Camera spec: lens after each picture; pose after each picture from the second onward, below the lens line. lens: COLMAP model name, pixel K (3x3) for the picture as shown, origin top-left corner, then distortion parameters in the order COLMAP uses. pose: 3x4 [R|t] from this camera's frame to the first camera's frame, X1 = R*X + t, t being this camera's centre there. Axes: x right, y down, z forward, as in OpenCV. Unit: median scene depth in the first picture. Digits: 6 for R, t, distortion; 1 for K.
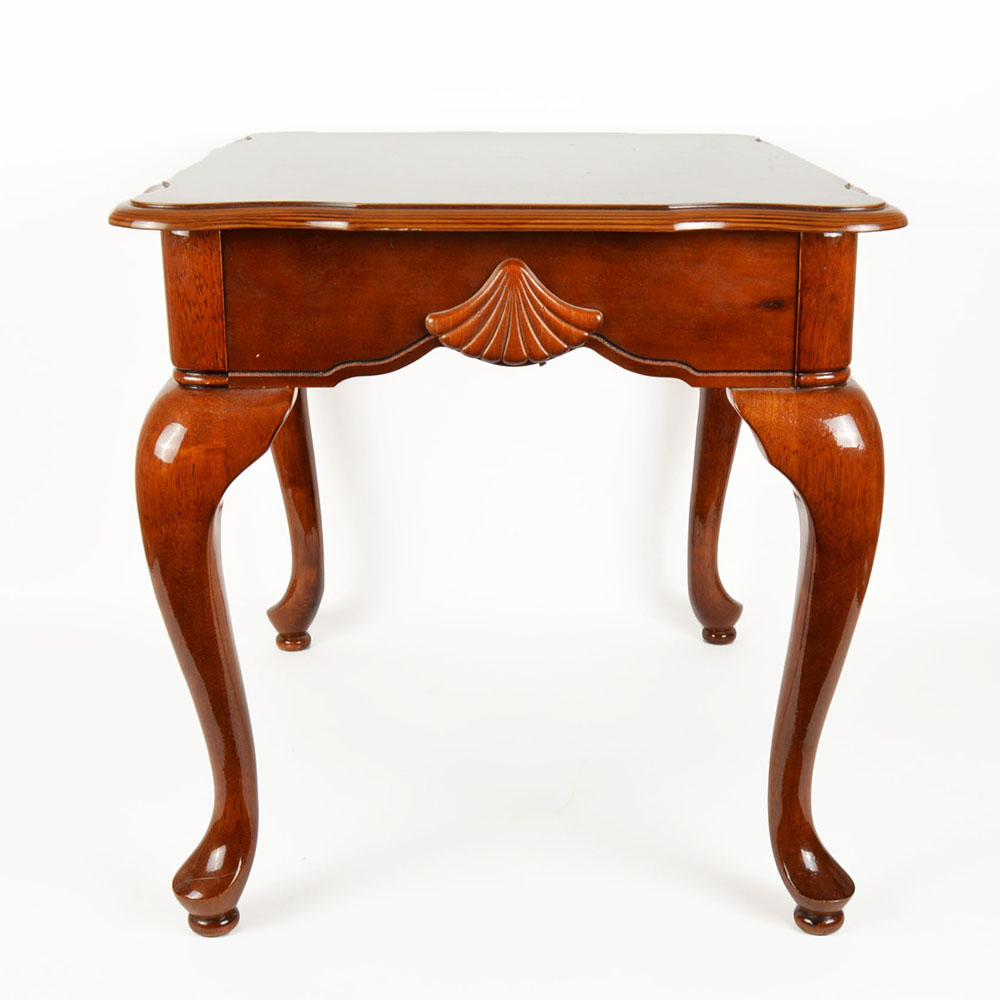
lens RADIAL K [[1753.0, 0, 500.0], [0, 1753.0, 500.0], [0, 0, 1]] dist [-0.111971, -0.159641]
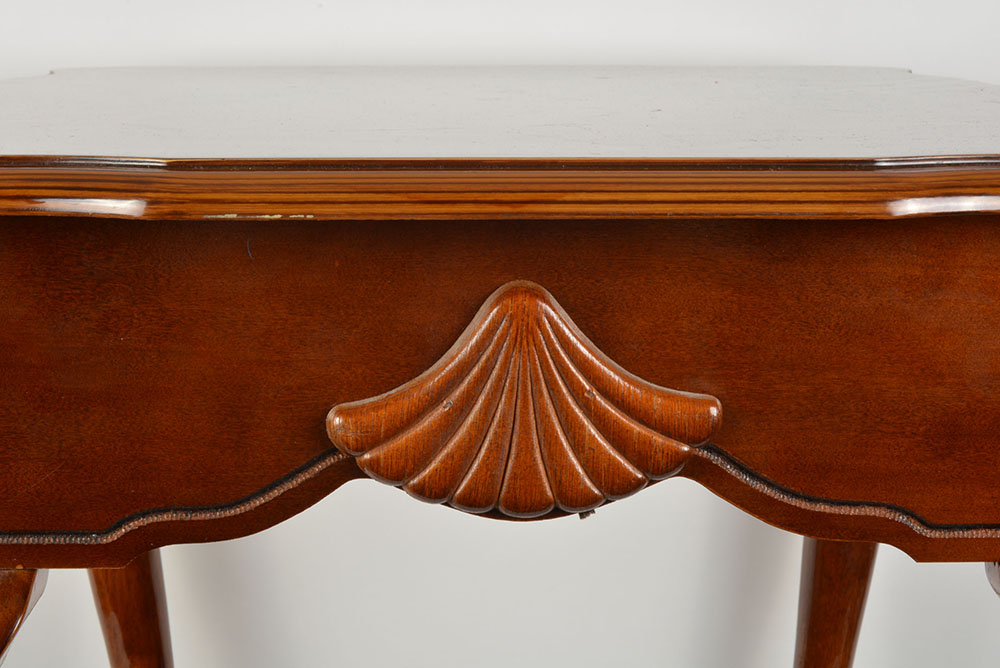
lens RADIAL K [[1938.6, 0, 500.0], [0, 1938.6, 334.0], [0, 0, 1]] dist [-0.034625, -0.095845]
pose [[0.999745, -0.005322, 0.021932, -0.008935], [0.007533, 0.994754, -0.102014, -0.073809], [-0.021274, 0.102154, 0.994541, 0.506002]]
